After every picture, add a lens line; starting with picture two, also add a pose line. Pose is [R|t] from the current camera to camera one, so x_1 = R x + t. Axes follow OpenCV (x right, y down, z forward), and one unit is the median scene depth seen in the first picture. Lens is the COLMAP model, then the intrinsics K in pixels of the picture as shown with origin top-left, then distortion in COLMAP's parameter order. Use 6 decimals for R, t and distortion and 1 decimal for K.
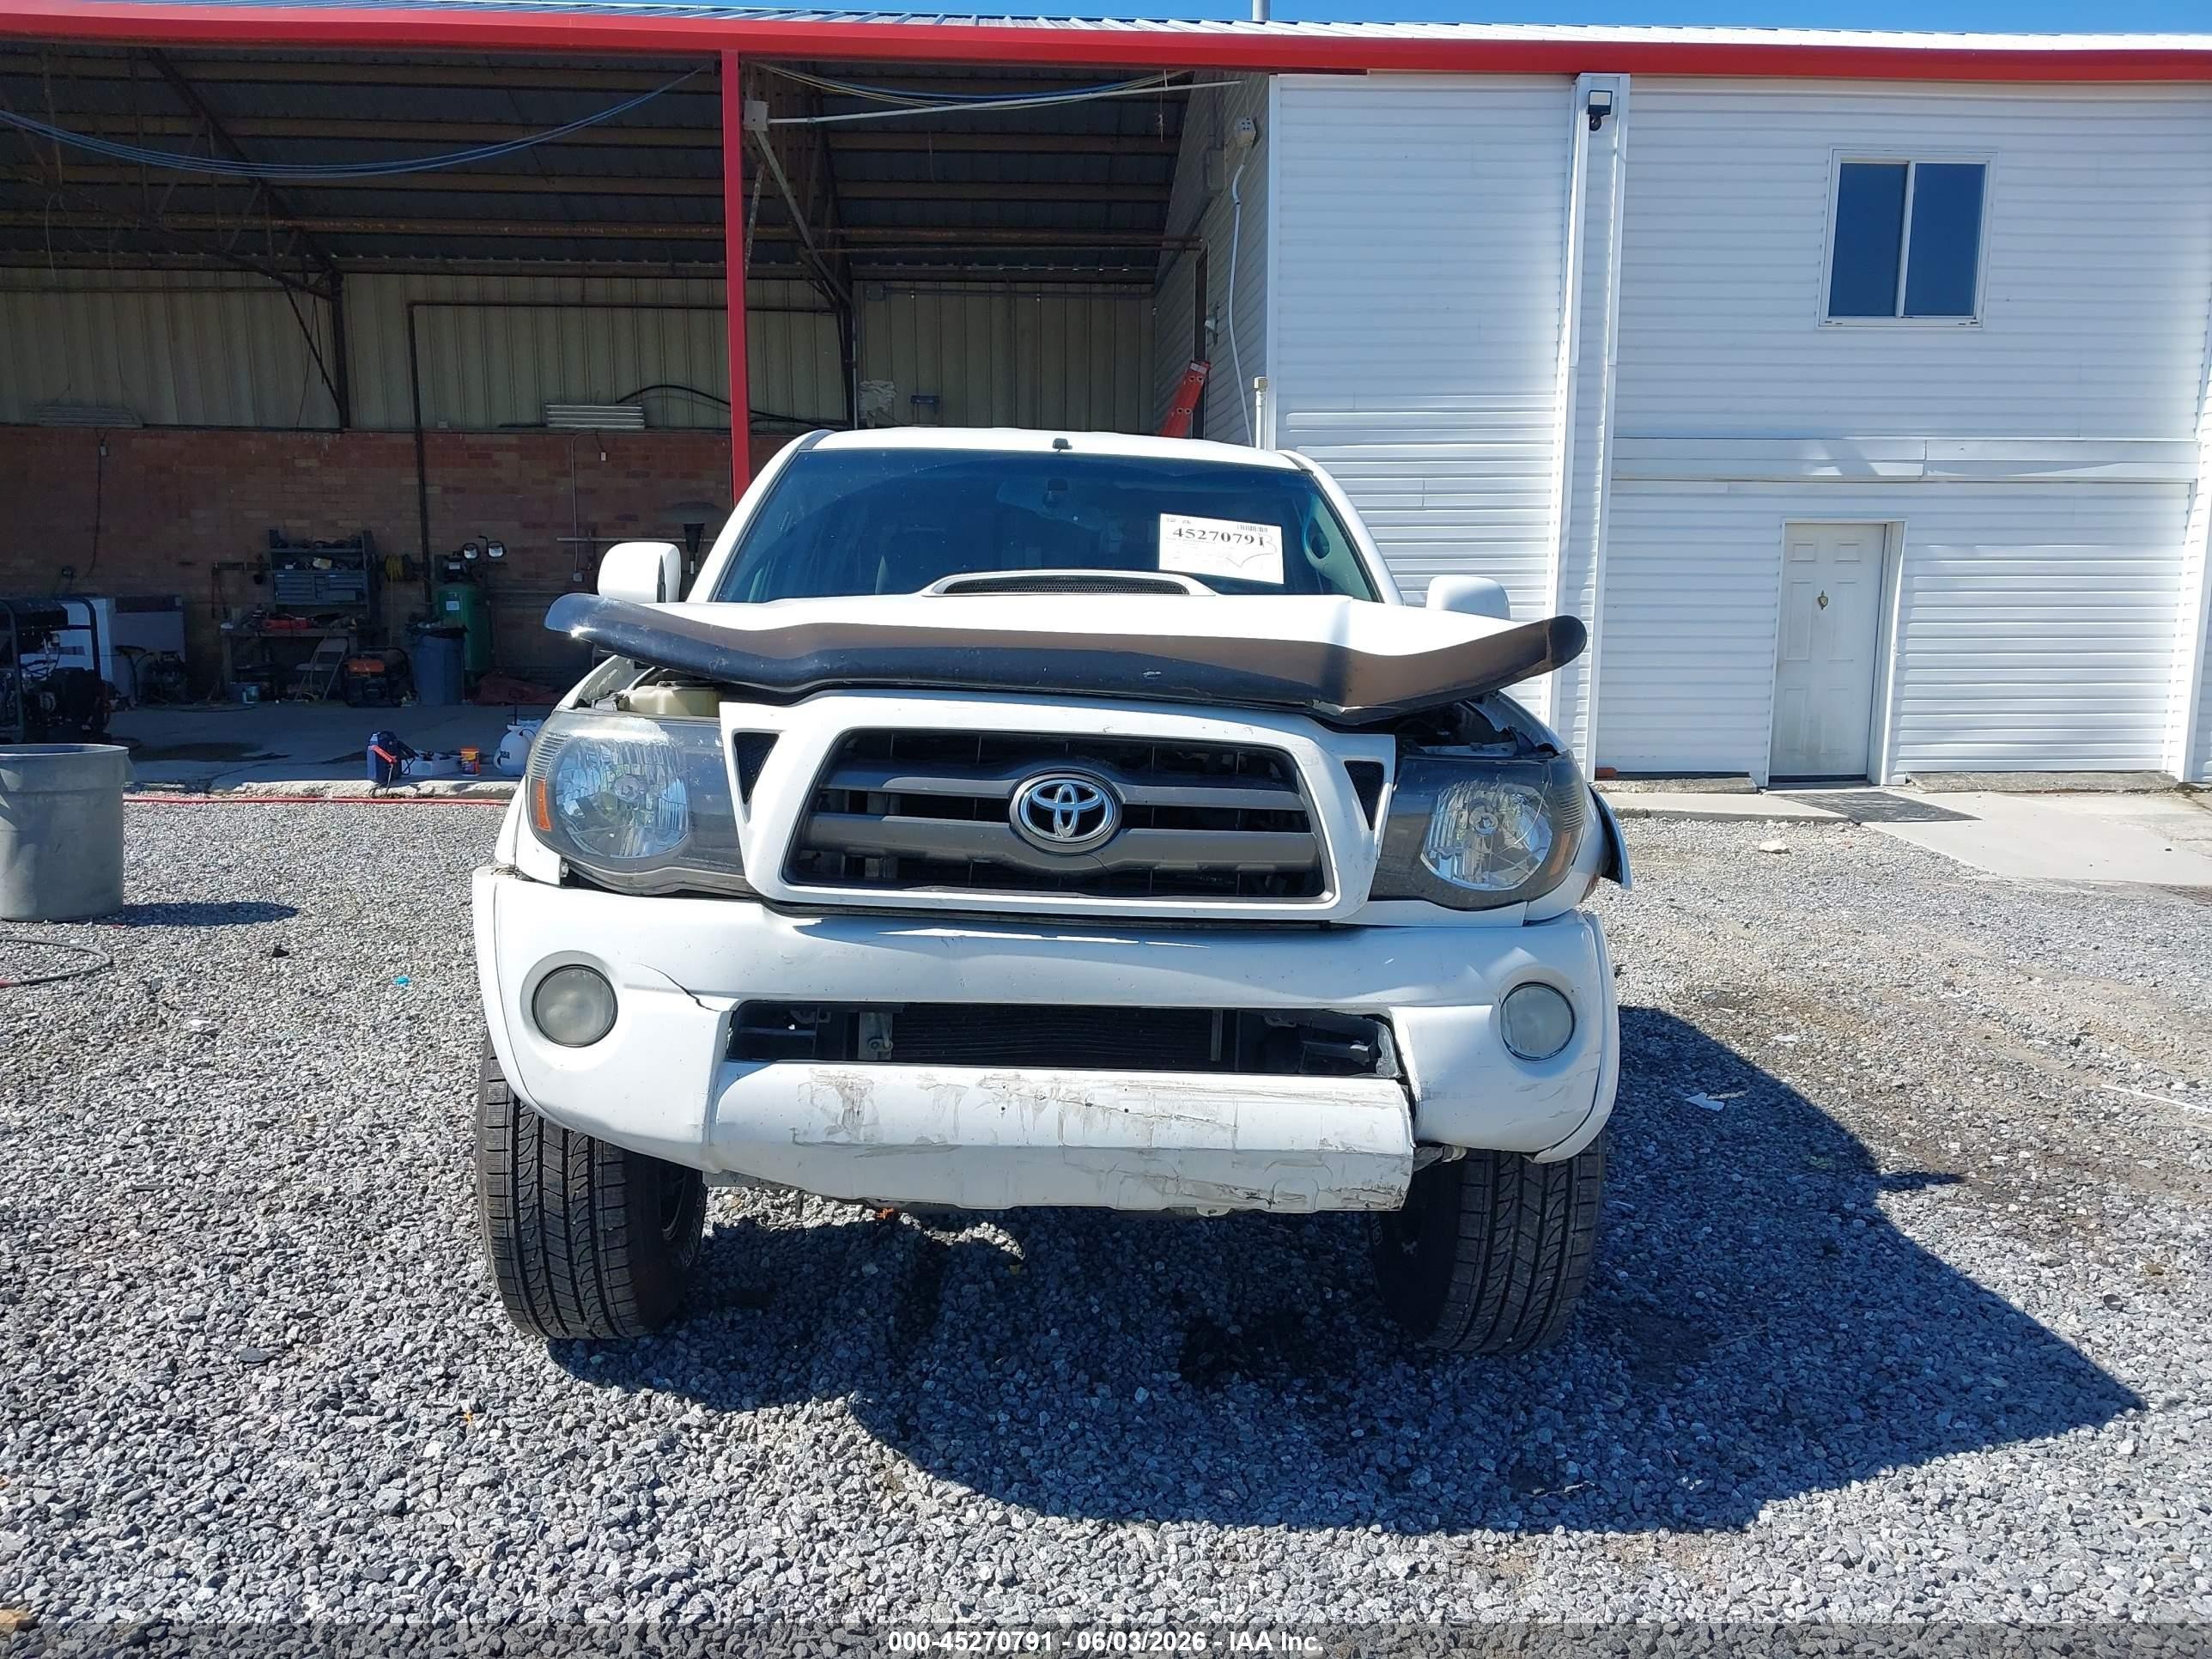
lens RADIAL K [[1778.9, 0, 1126.3], [0, 1778.9, 843.9], [0, 0, 1]] dist [-0.002817, 0.015545]
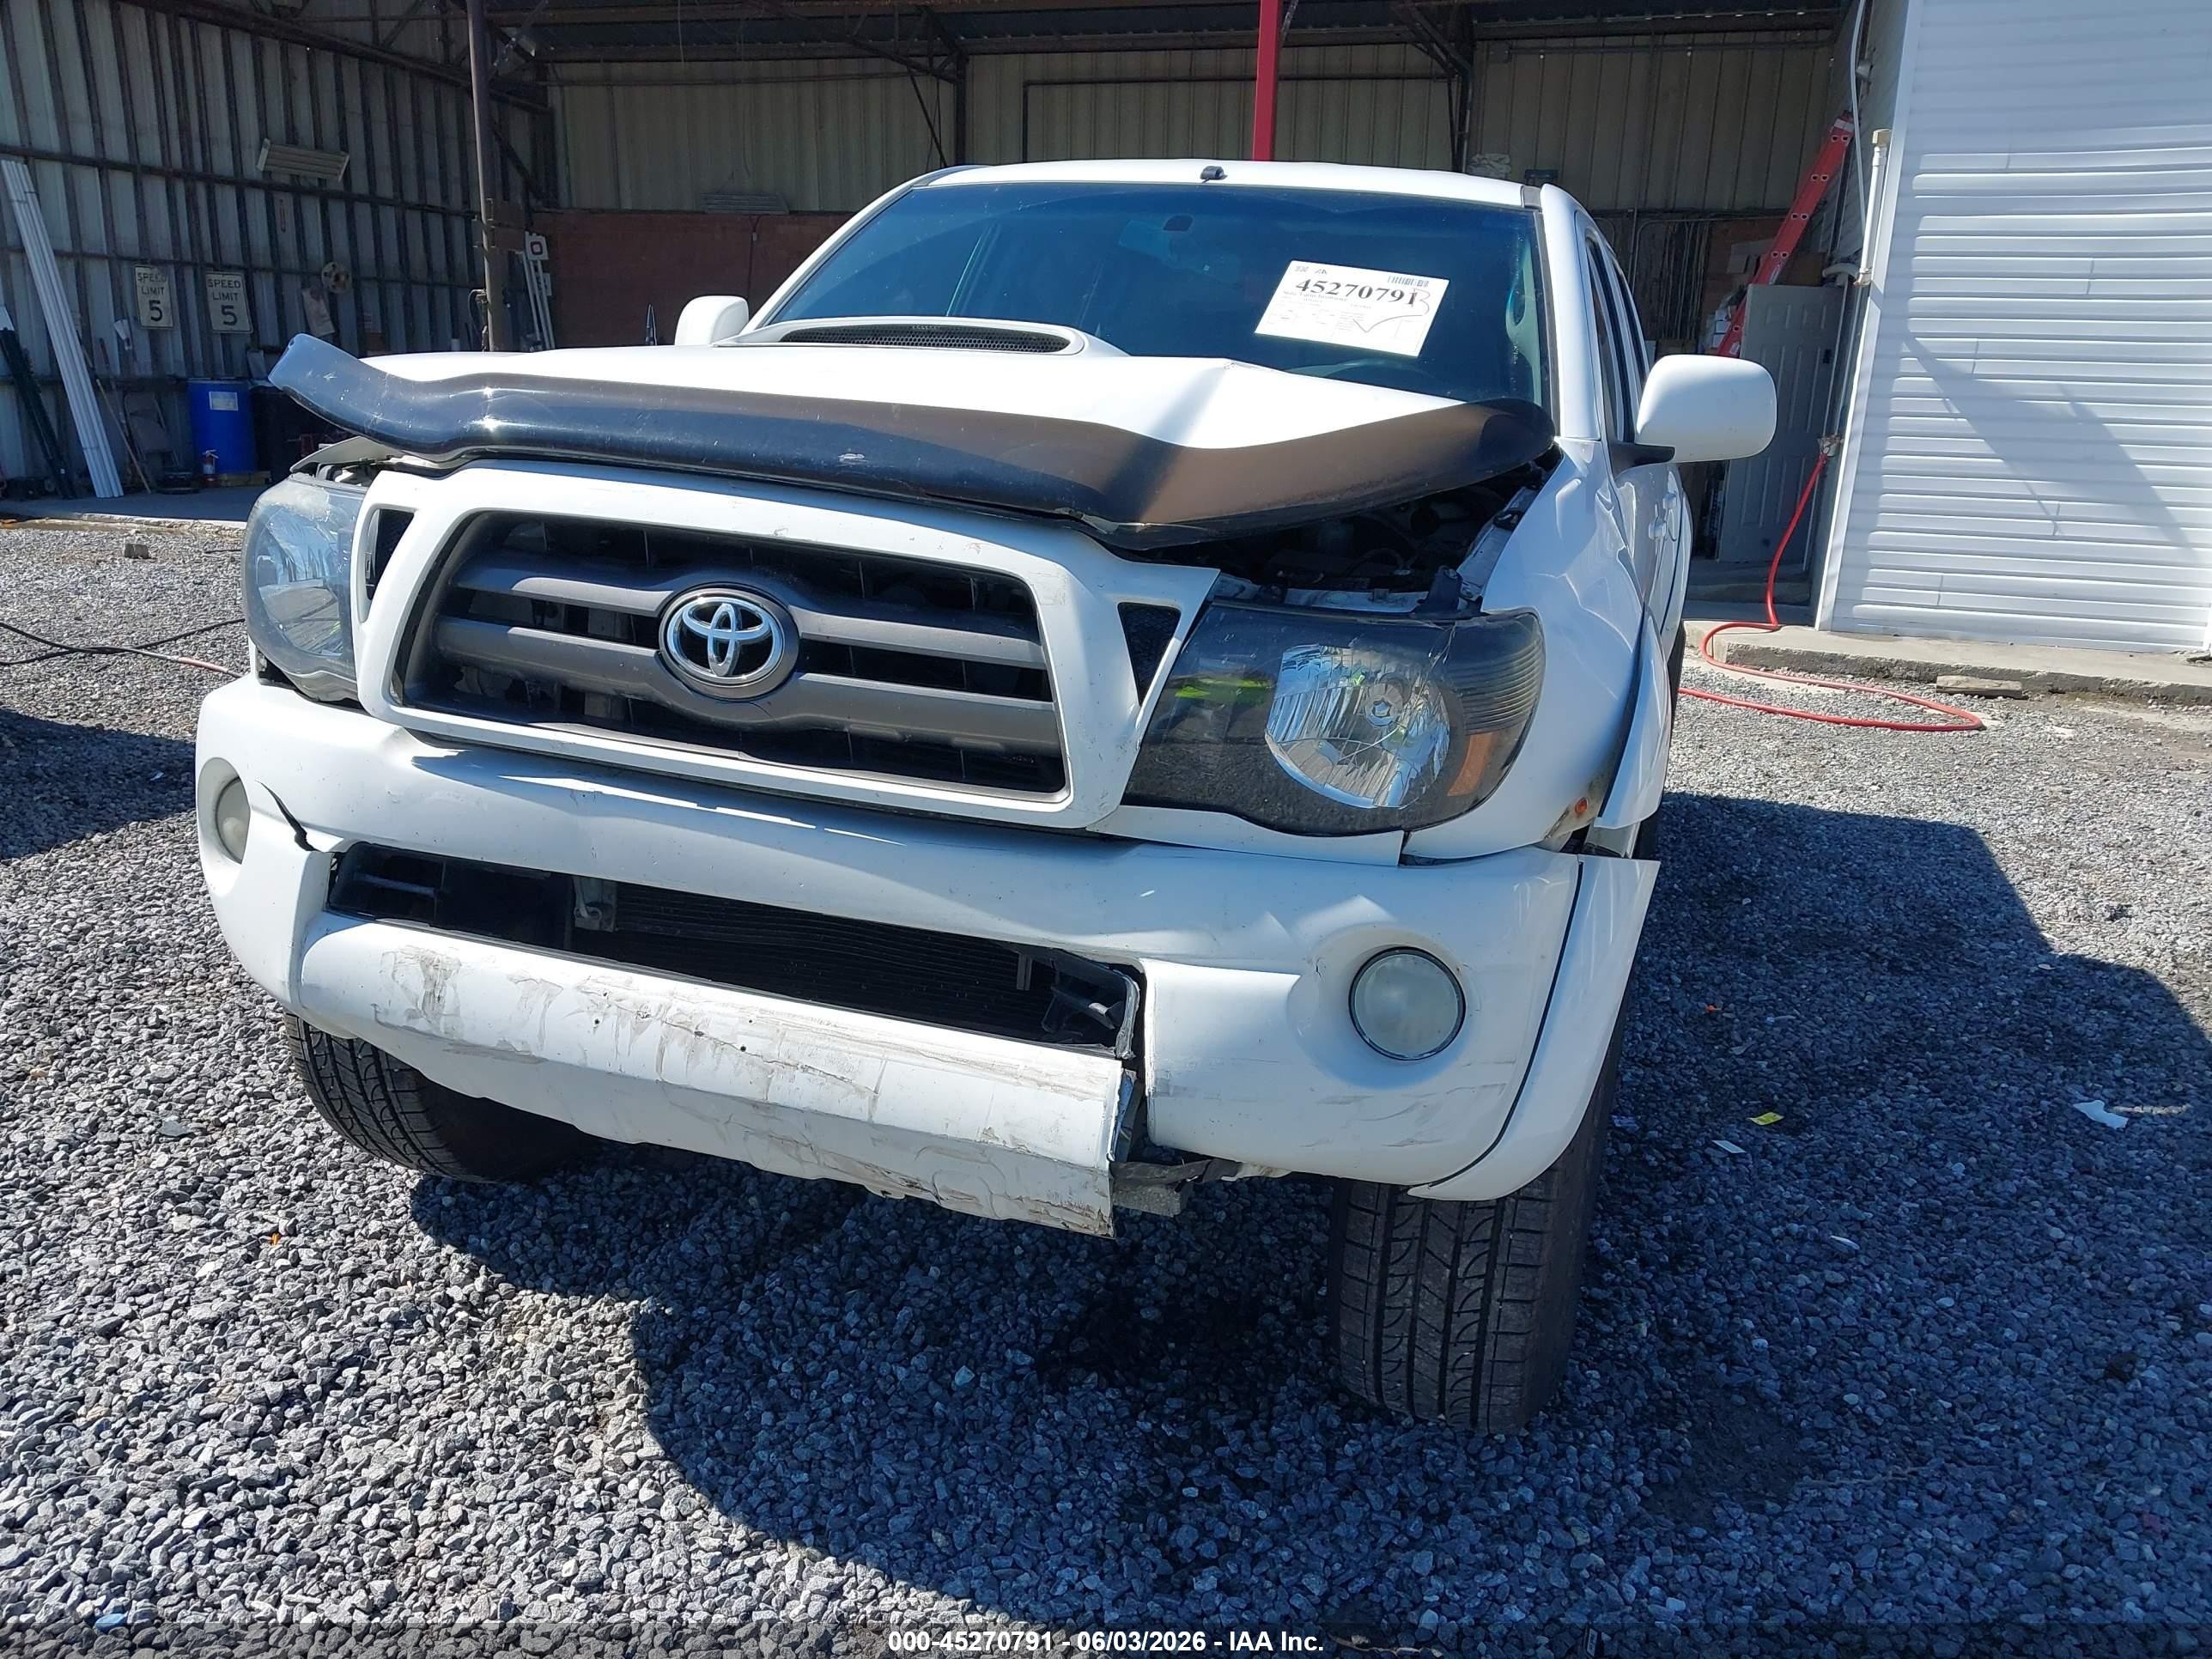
lens RADIAL K [[1778.9, 0, 1088.5], [0, 1778.9, 867.2], [0, 0, 1]] dist [-0.002817, 0.015545]
pose [[0.922493, 0.125127, -0.365172, 0.338311], [-0.080808, 0.987643, 0.134281, -0.031969], [0.377461, -0.094364, 0.921205, 0.310930]]
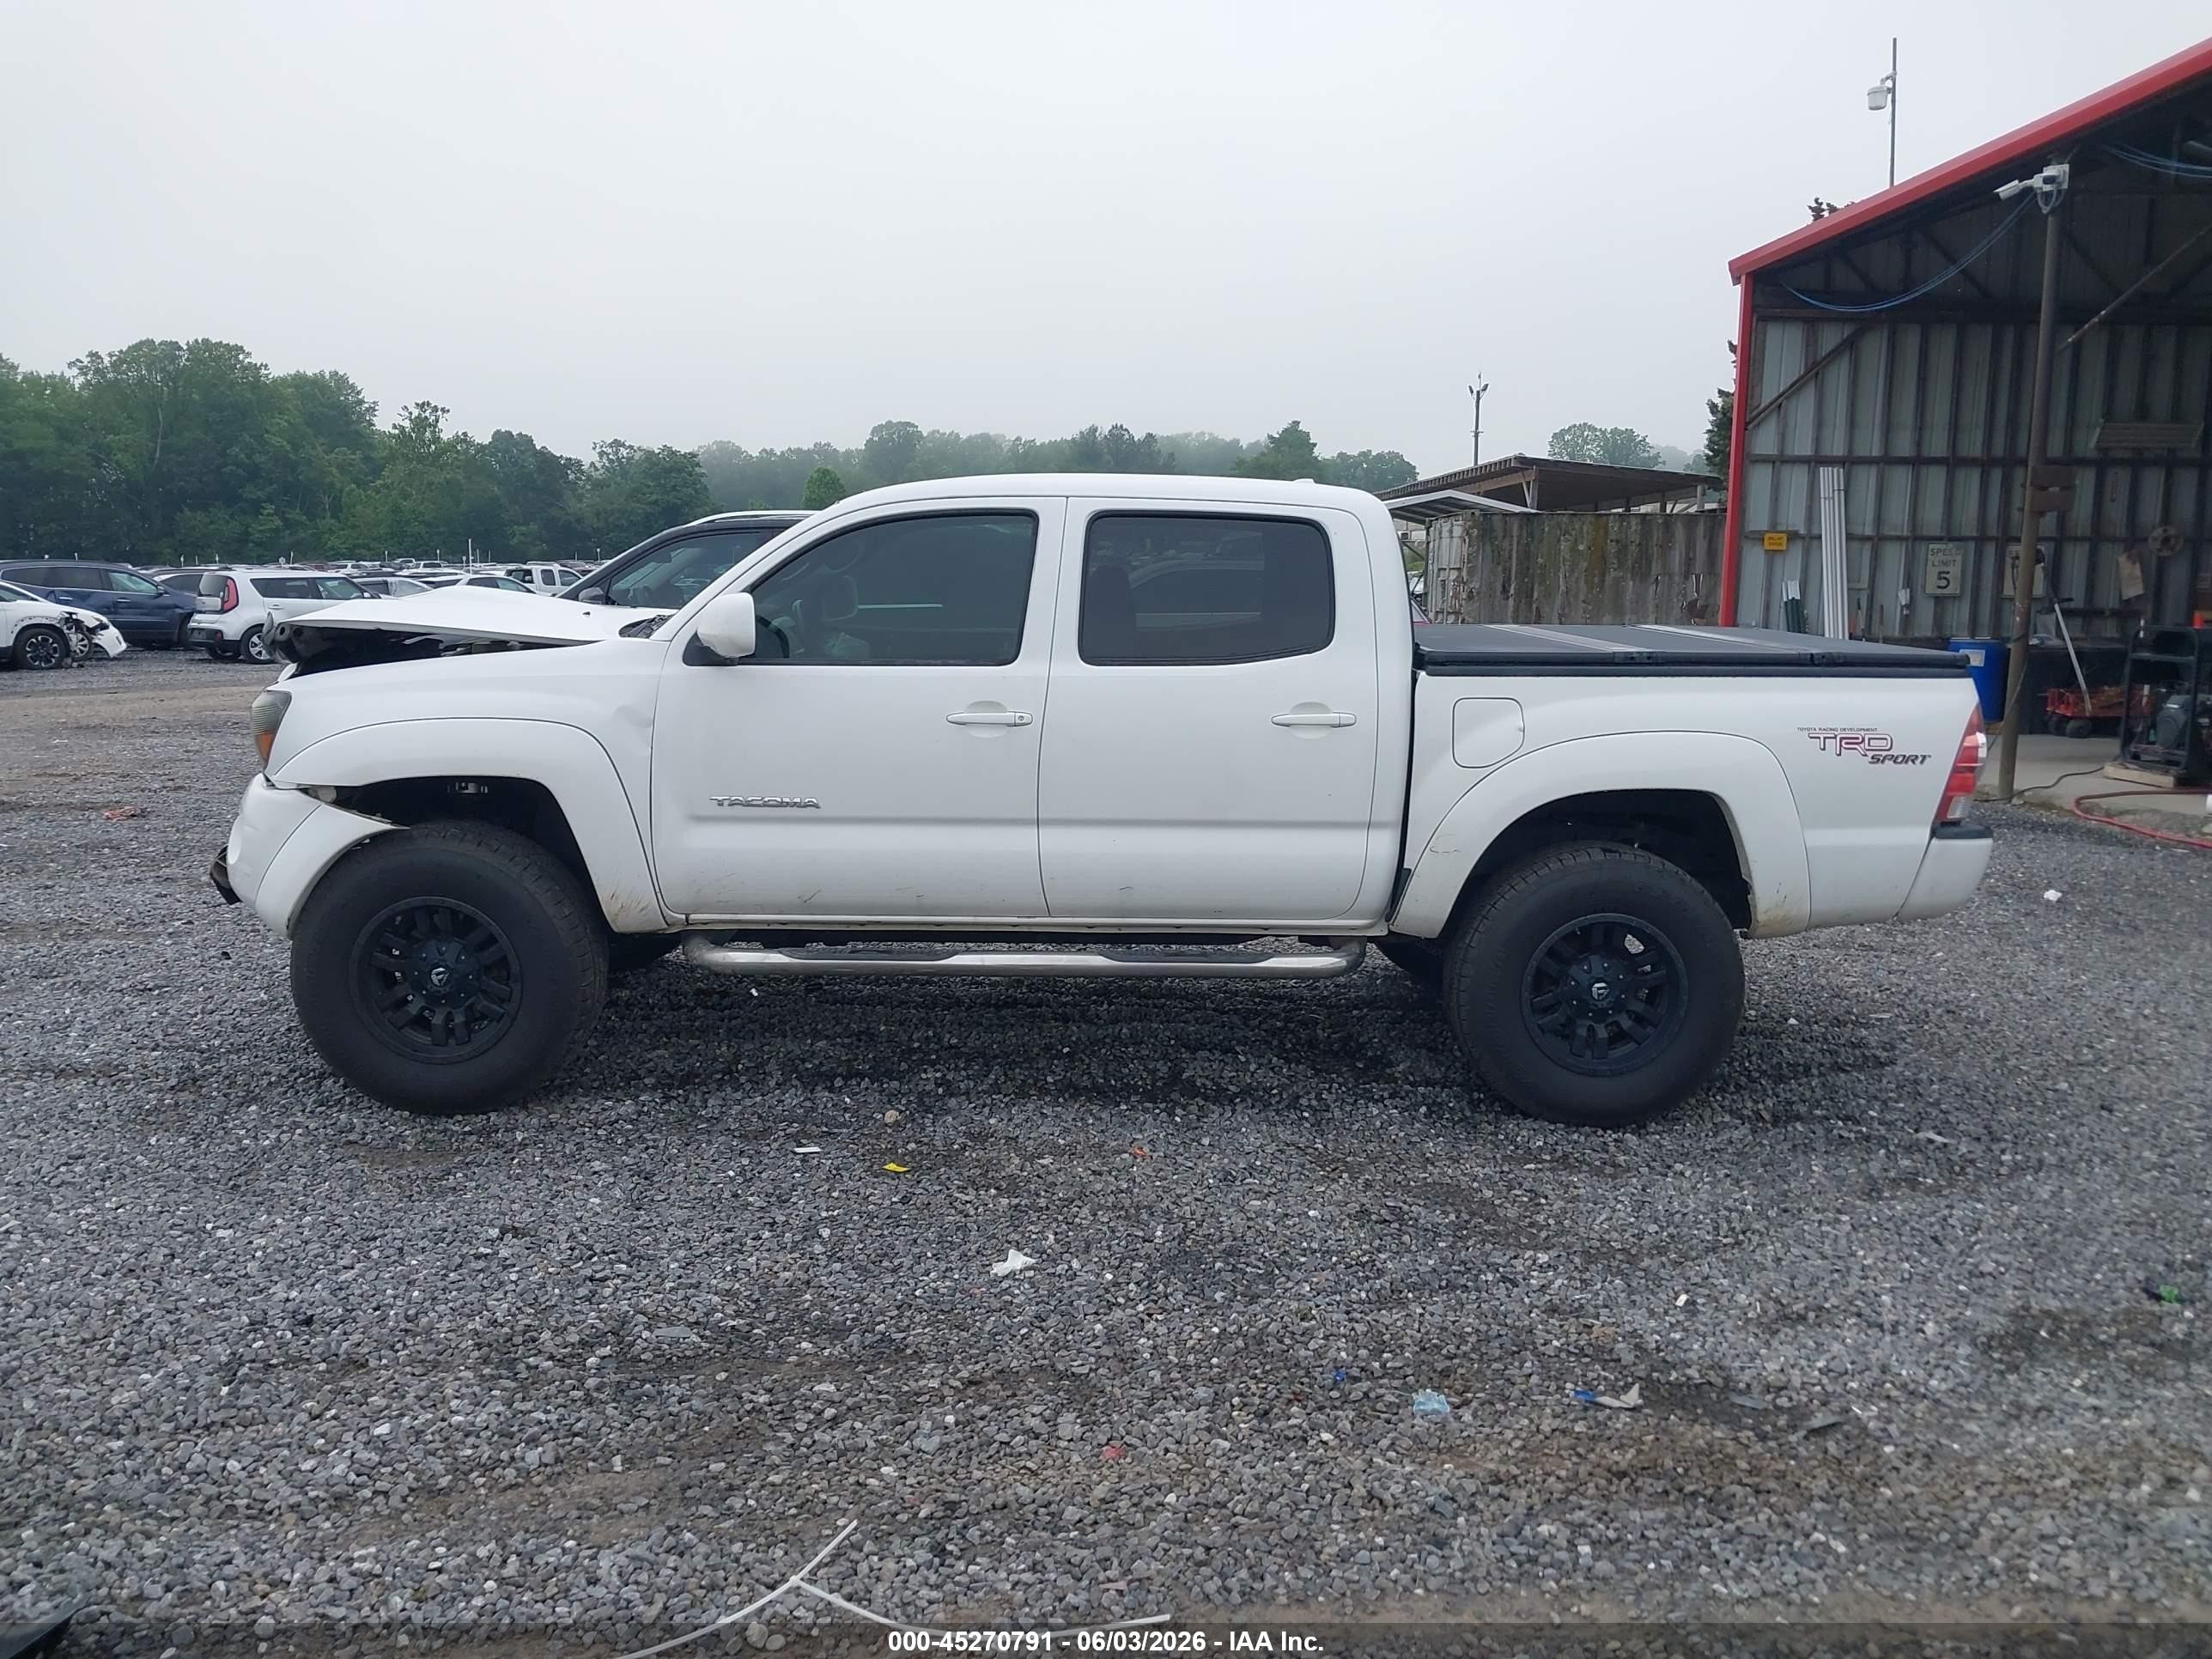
lens RADIAL K [[1778.9, 0, 1107.9], [0, 1778.9, 825.9], [0, 0, 1]] dist [-0.002817, 0.015545]
pose [[-0.027327, 0.126391, -0.991604, 1.859550], [-0.157292, 0.979073, 0.129129, -0.261598], [0.987174, 0.159500, -0.006875, 1.758354]]
